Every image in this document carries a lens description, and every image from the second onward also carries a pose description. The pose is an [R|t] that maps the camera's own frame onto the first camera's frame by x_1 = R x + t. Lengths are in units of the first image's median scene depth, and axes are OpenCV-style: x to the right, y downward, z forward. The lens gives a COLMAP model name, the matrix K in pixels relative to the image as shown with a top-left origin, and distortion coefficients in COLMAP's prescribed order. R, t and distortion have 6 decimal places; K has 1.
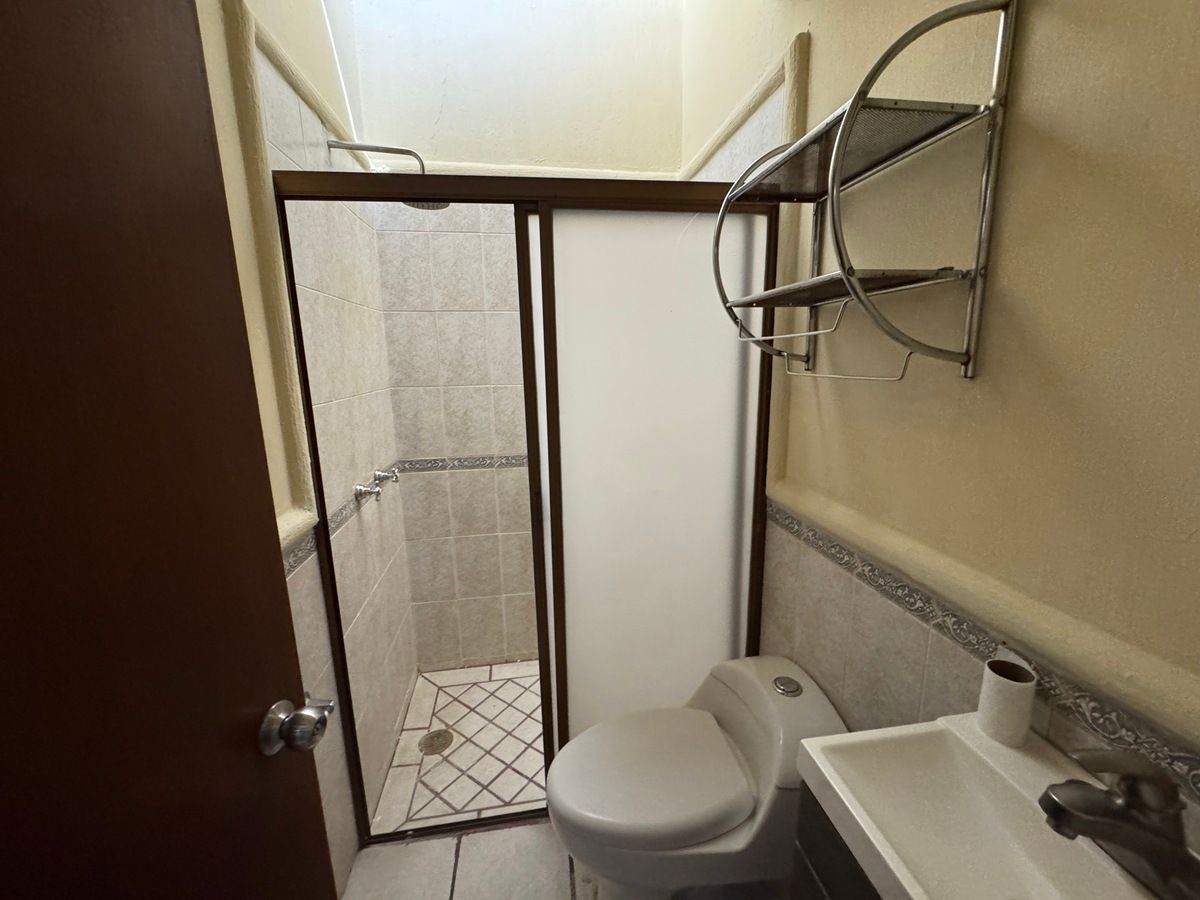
lens RADIAL K [[483.4, 0, 603.2], [0, 483.4, 444.1], [0, 0, 1]] dist [-0.001366, 0.000053]
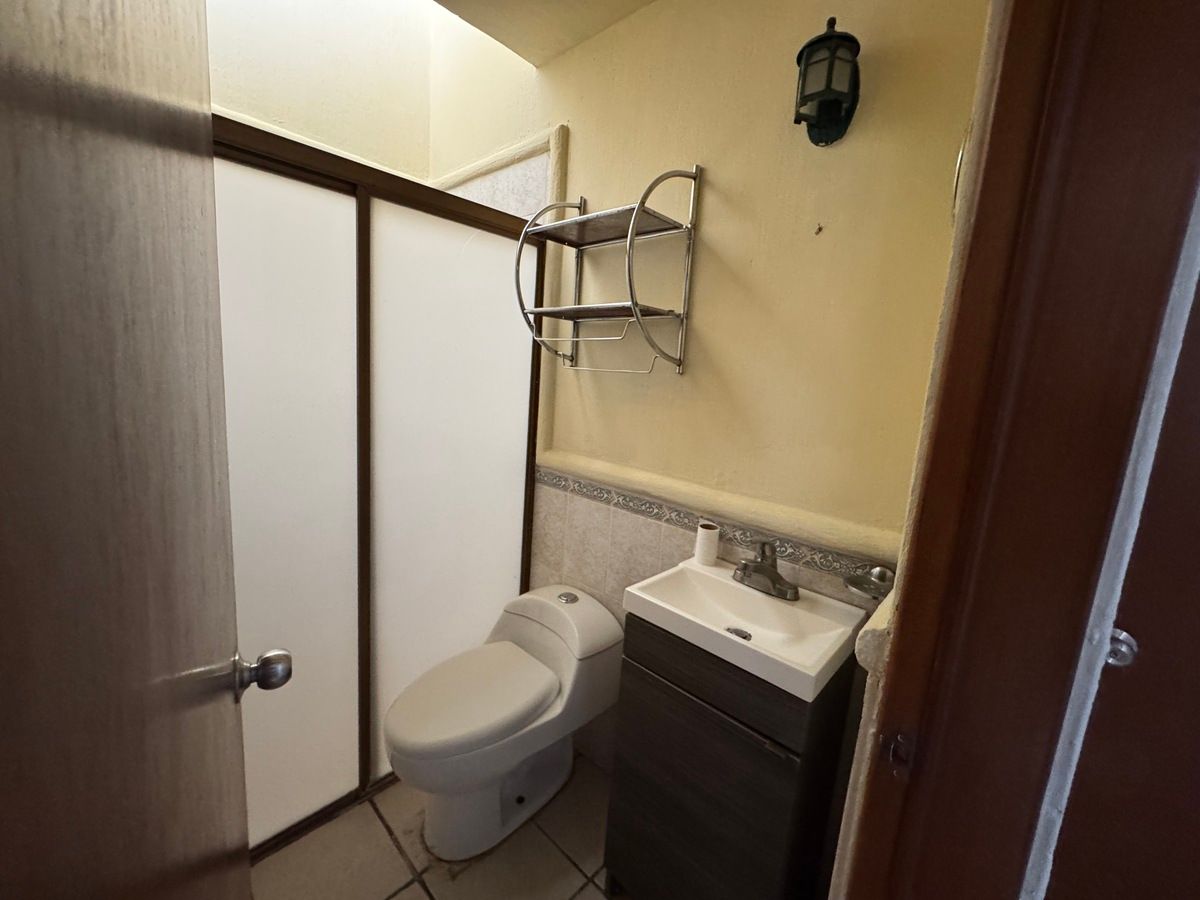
lens RADIAL K [[486.5, 0, 605.2], [0, 486.5, 445.7], [0, 0, 1]] dist [-0.001134, -0.000043]
pose [[0.772472, -0.027258, 0.634464, -0.428787], [0.036517, 0.999332, -0.001527, 0.085978], [-0.633999, 0.024348, 0.772951, -0.146338]]
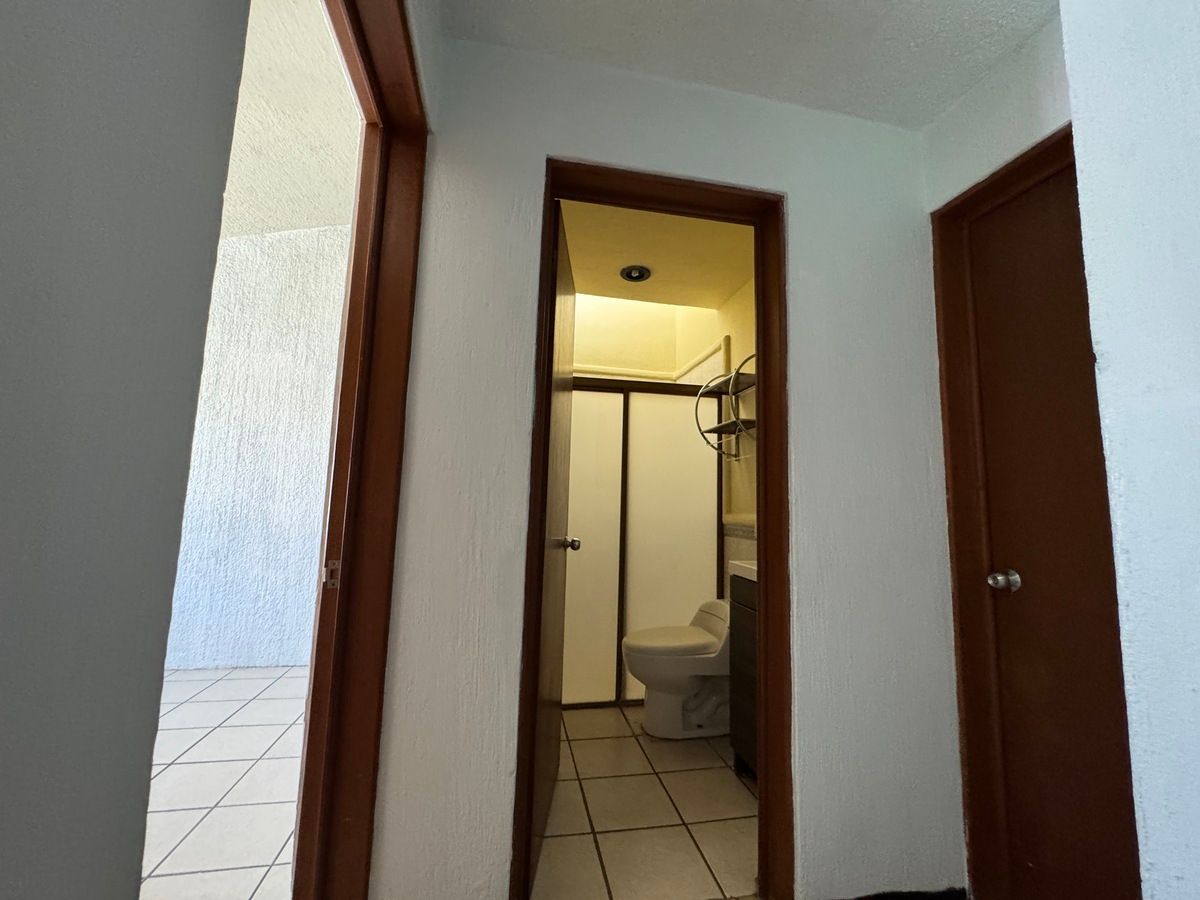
lens RADIAL K [[475.4, 0, 592.4], [0, 475.4, 455.2], [0, 0, 1]] dist [-0.002766, 0.000415]
pose [[0.997672, 0.054006, 0.041649, -0.397859], [-0.038761, 0.951474, -0.305277, 0.595757], [-0.056115, 0.302952, 0.951352, -1.245878]]
